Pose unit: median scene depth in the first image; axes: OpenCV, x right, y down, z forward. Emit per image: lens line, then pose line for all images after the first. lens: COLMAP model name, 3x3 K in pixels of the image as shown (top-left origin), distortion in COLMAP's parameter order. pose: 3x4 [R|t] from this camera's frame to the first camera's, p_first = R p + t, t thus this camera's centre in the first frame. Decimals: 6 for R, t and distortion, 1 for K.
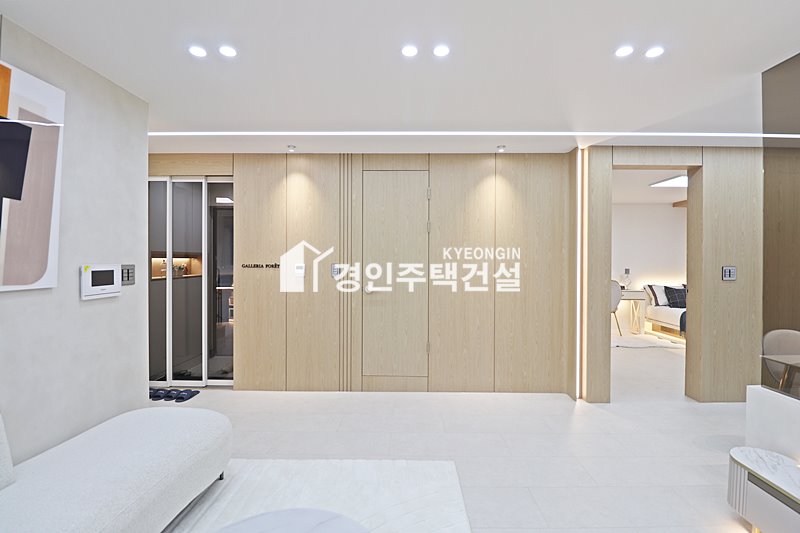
lens RADIAL K [[369.5, 0, 404.1], [0, 369.5, 261.4], [0, 0, 1]] dist [-0.010362, -0.001314]
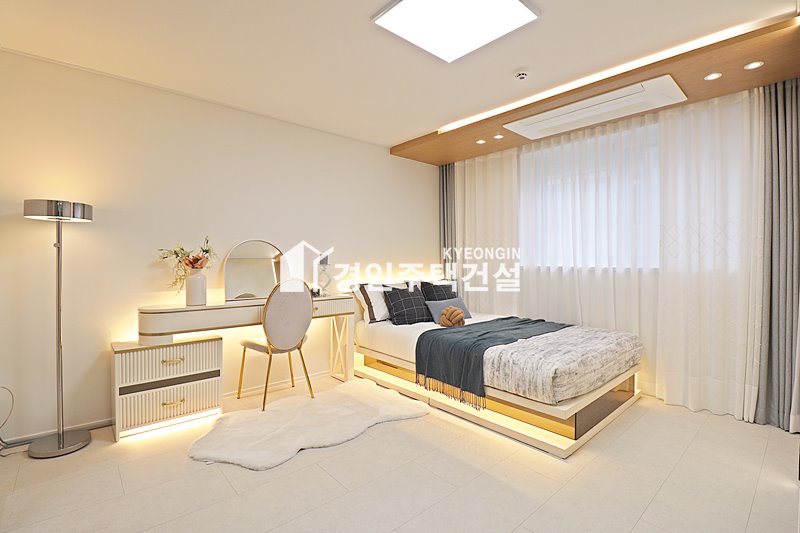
lens RADIAL K [[369.5, 0, 403.1], [0, 369.5, 264.9], [0, 0, 1]] dist [-0.010362, -0.001314]
pose [[0.733420, -0.006182, 0.679747, 0.346610], [0.006716, 0.999976, 0.001848, 0.034781], [-0.679742, 0.003209, 0.733444, 0.562847]]
